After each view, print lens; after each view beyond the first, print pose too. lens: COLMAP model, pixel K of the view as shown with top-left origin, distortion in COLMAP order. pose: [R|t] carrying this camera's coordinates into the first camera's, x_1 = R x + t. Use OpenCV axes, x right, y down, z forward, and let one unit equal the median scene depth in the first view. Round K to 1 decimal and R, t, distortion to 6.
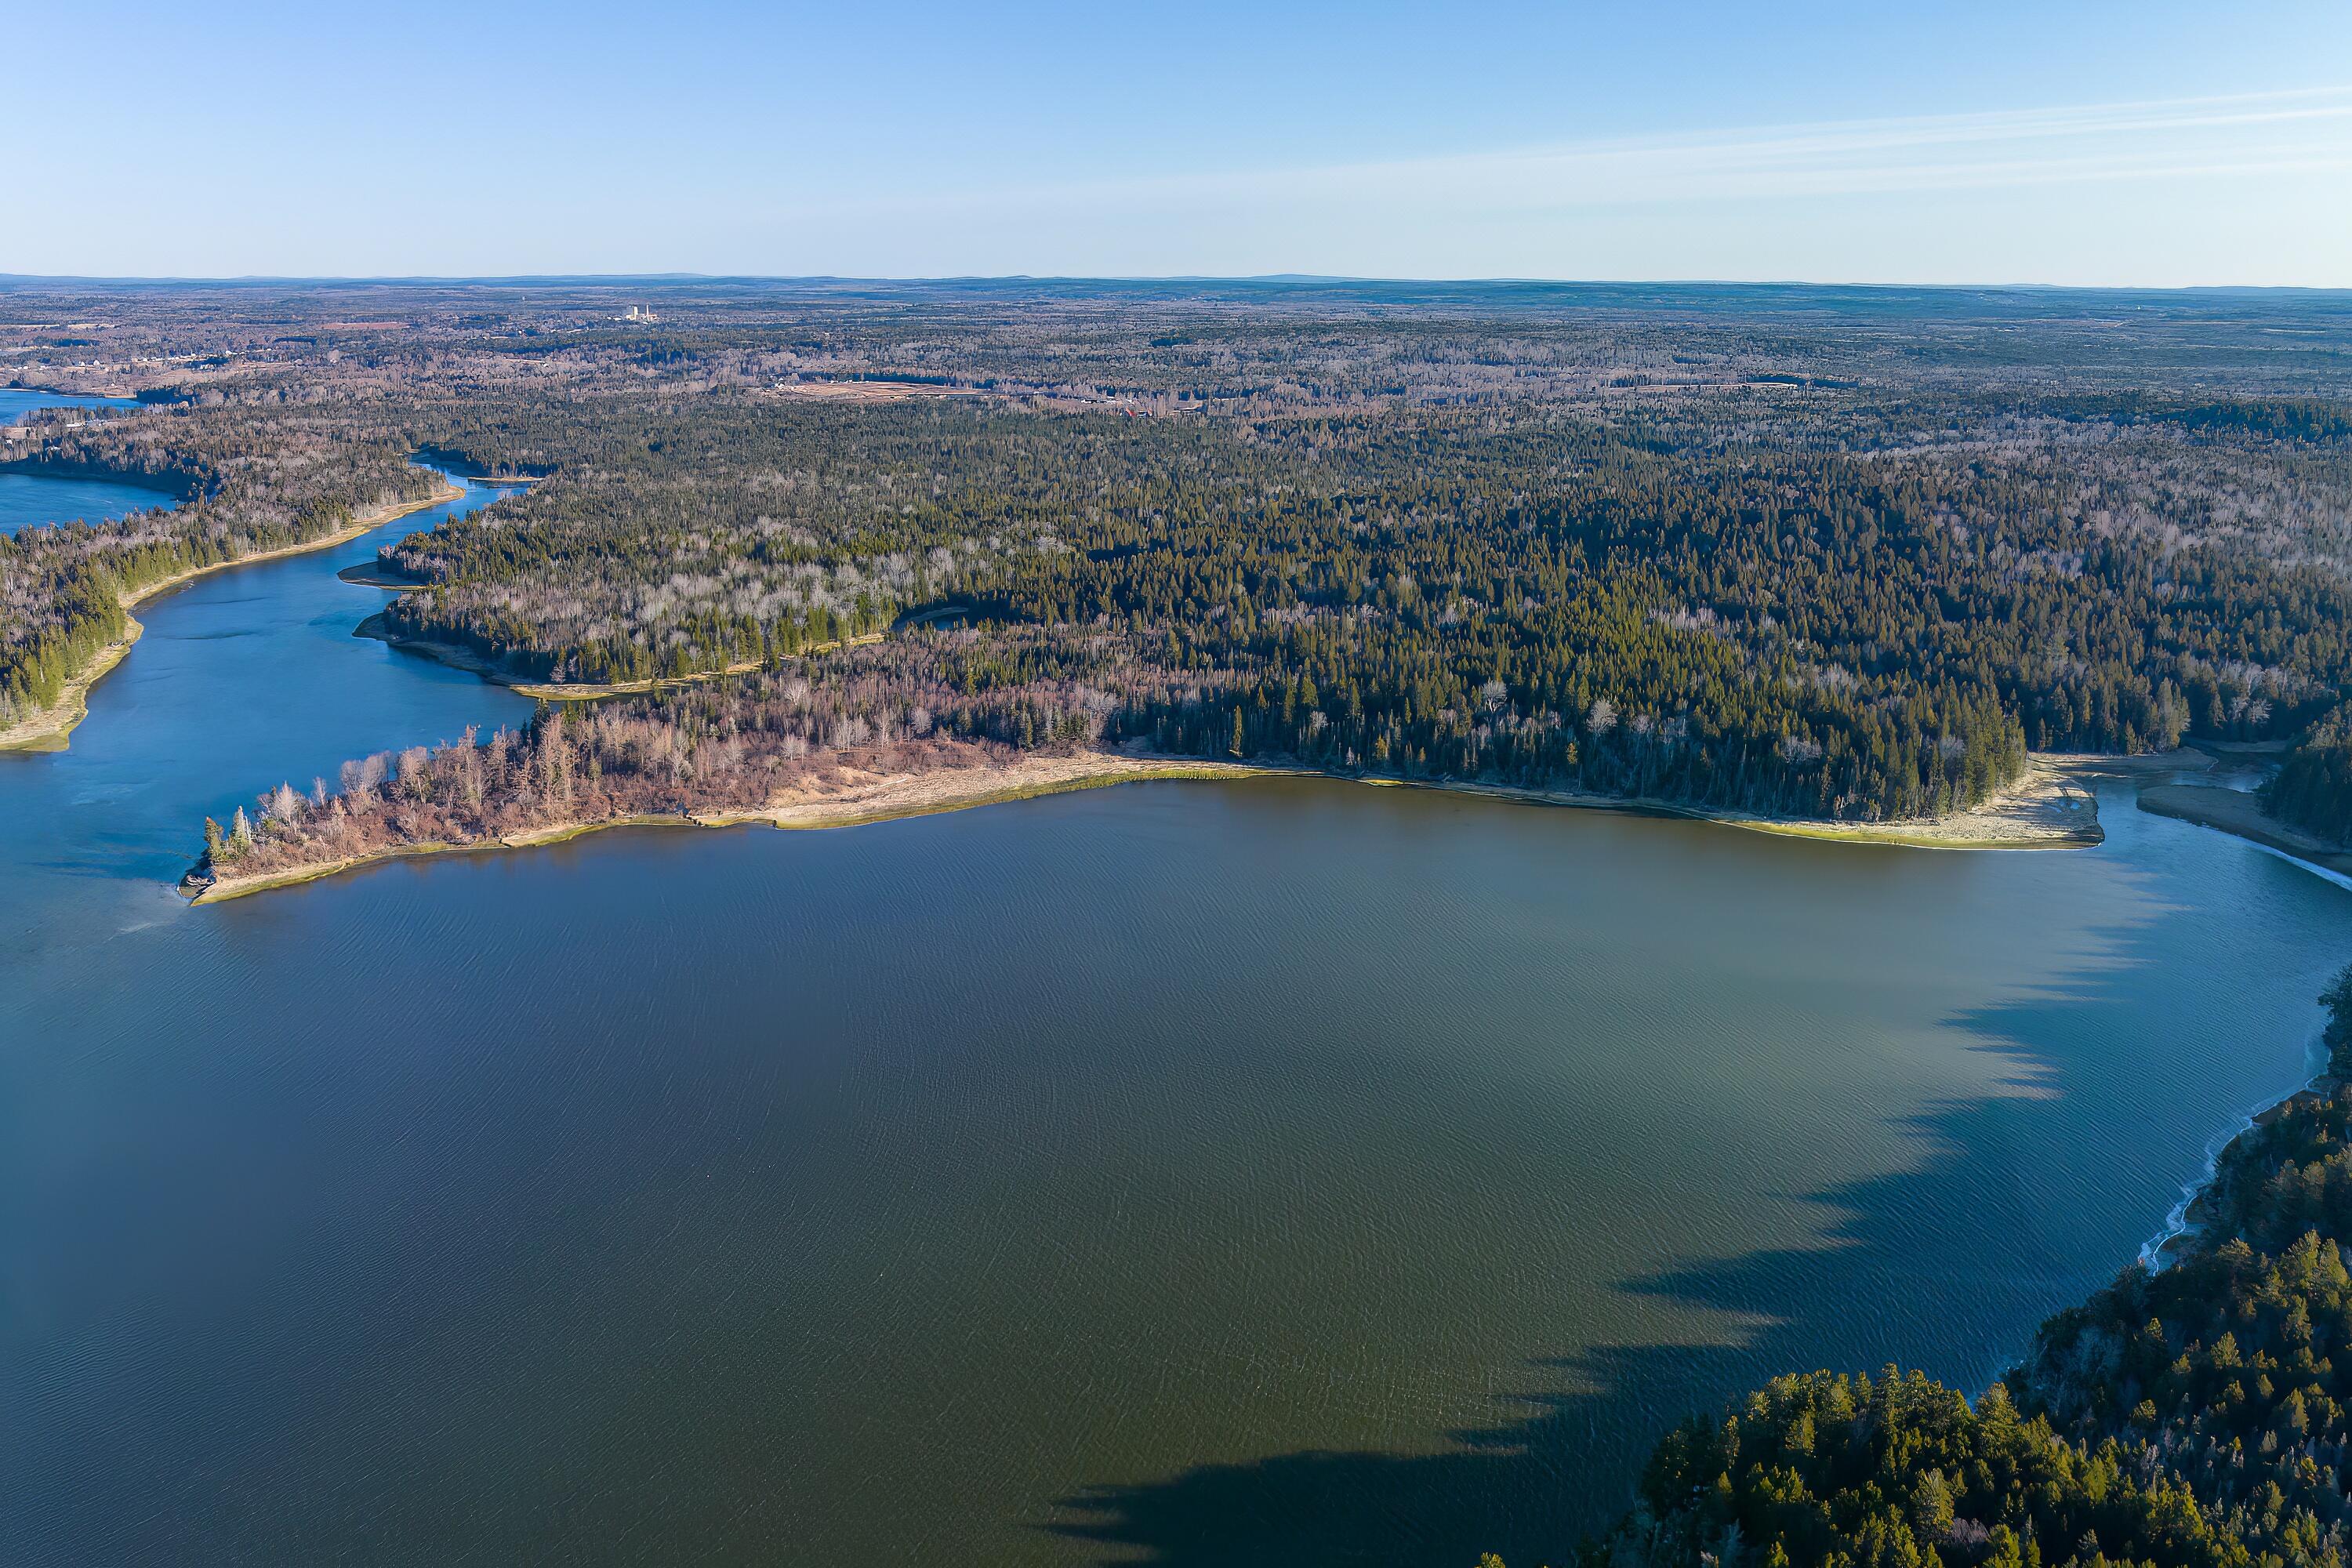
lens RADIAL K [[1636.1, 0, 1176.0], [0, 1636.1, 784.0], [0, 0, 1]] dist [-0.013786, -0.006413]
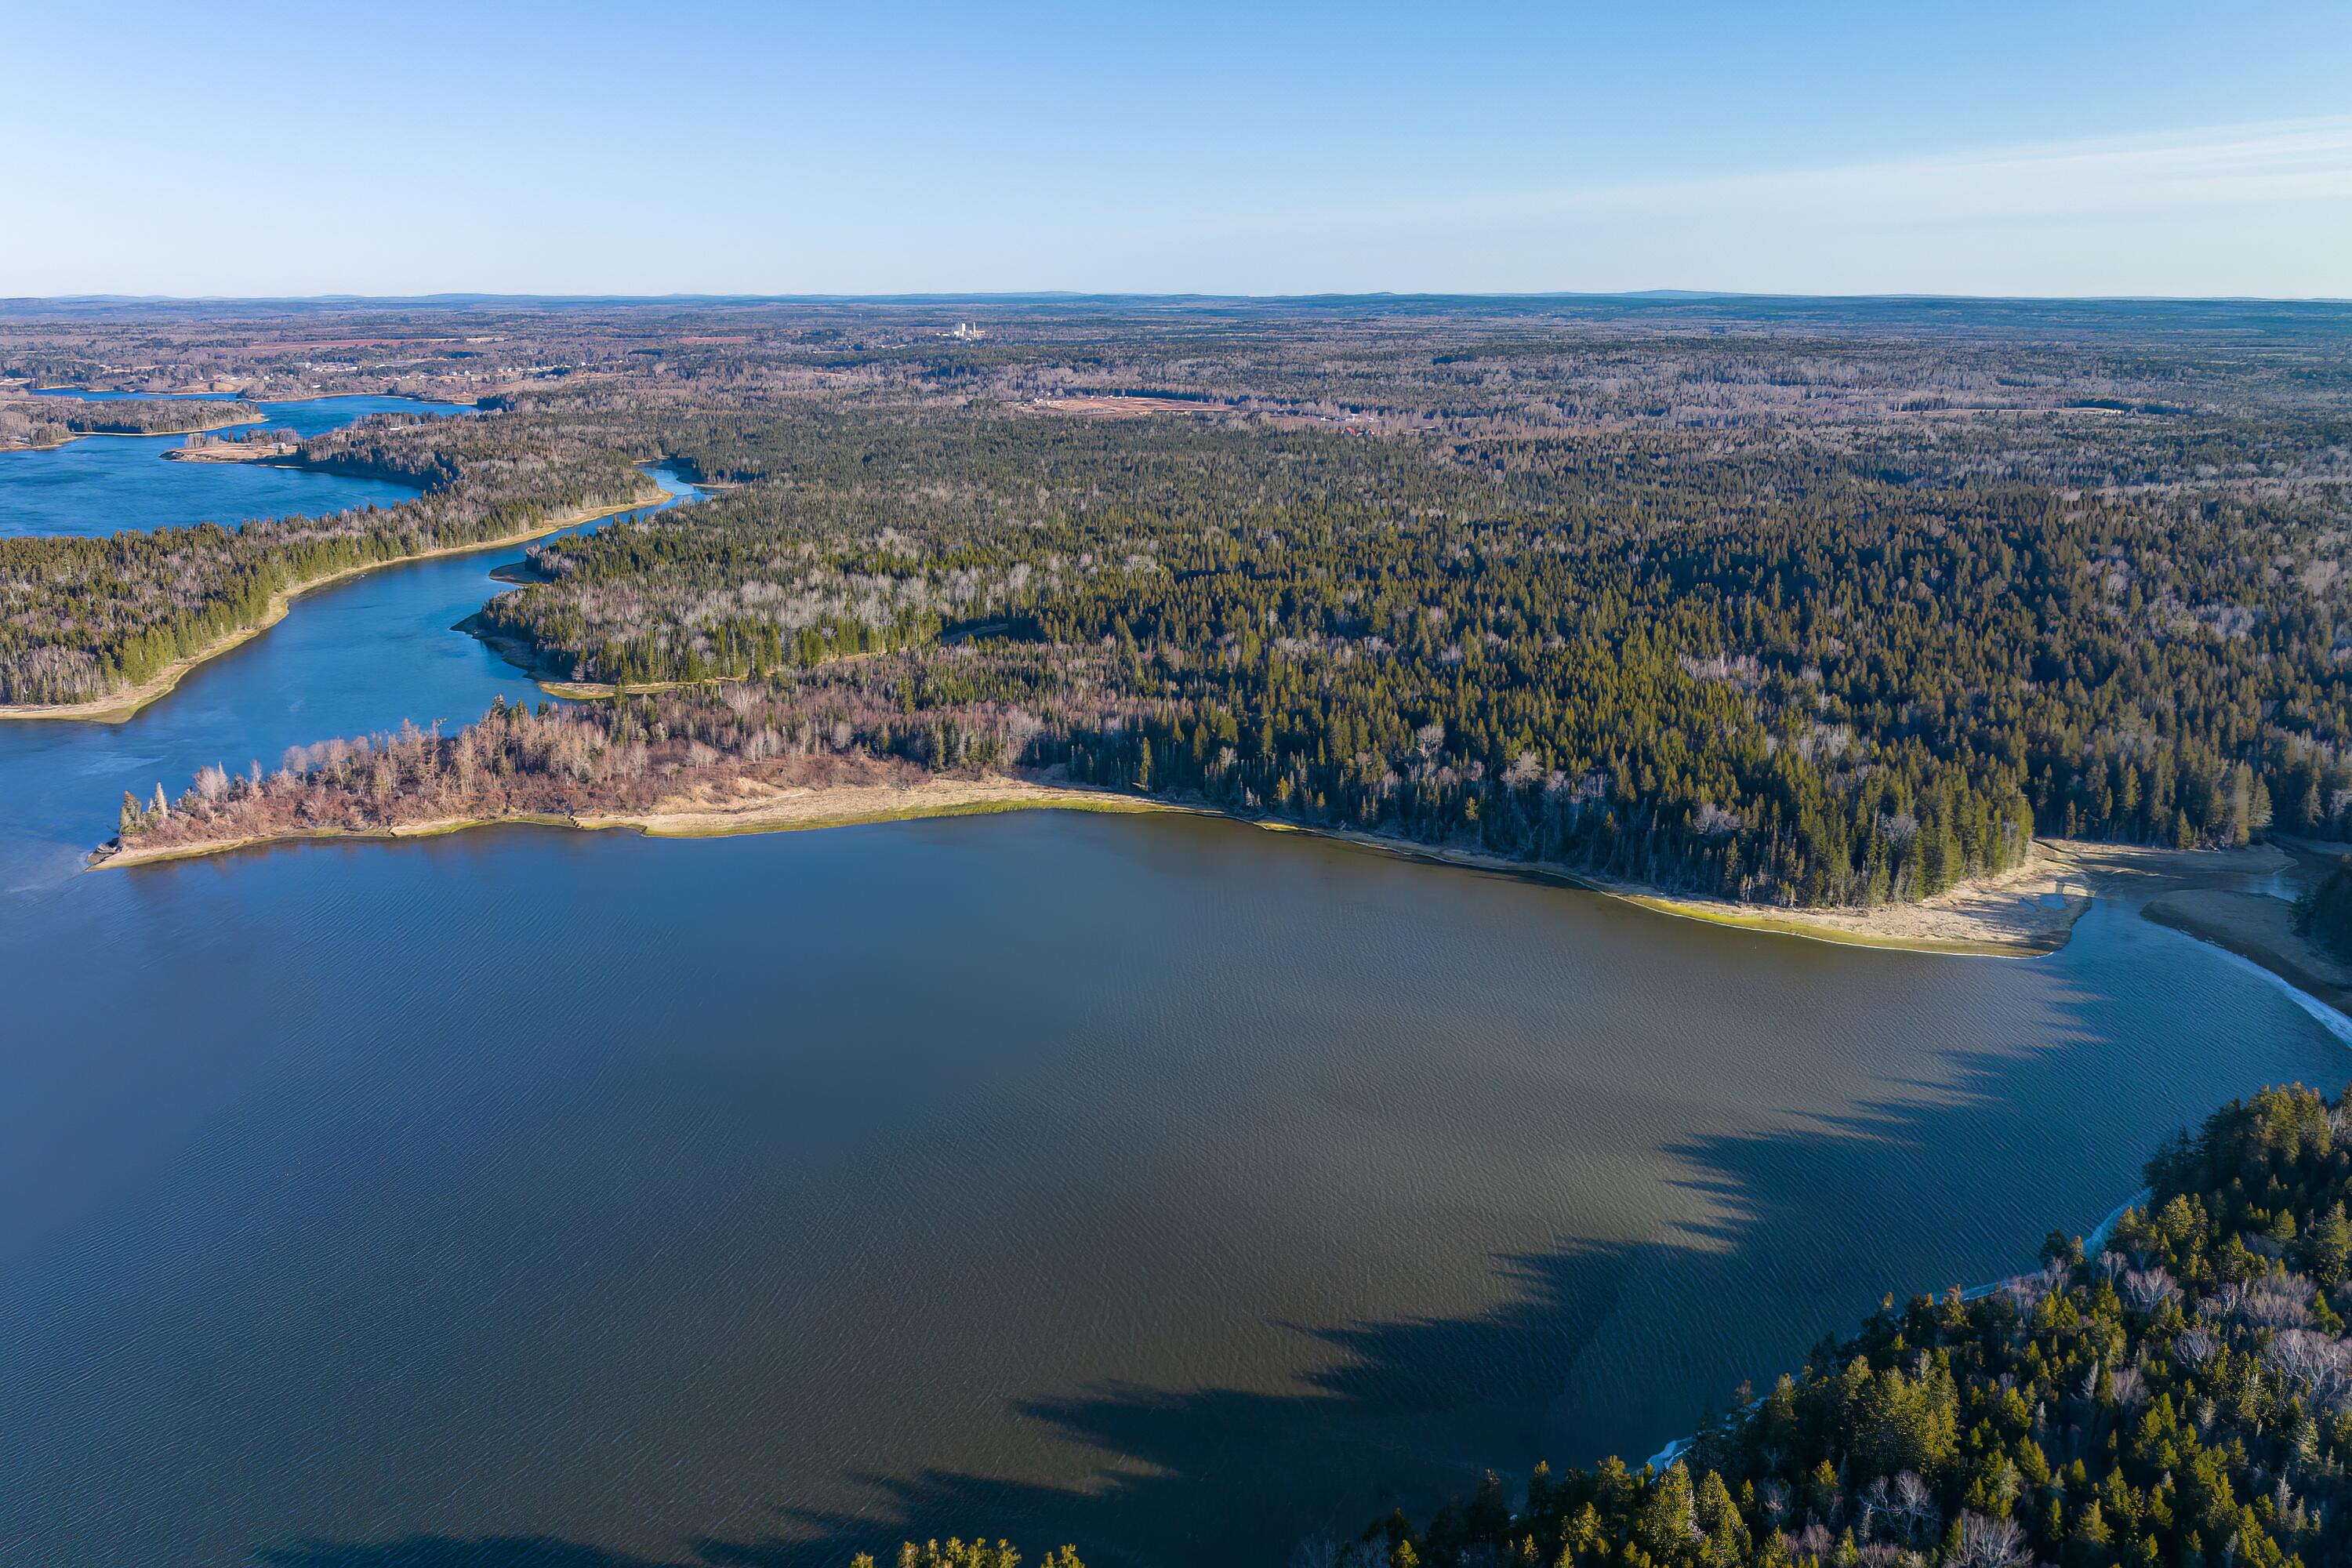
lens RADIAL K [[1636.1, 0, 1176.0], [0, 1636.1, 784.0], [0, 0, 1]] dist [-0.013786, -0.006413]
pose [[0.976255, 0.057839, -0.208761, 0.248024], [-0.059813, 0.998205, -0.003149, -0.017892], [0.208204, 0.015561, 0.977962, 0.061791]]
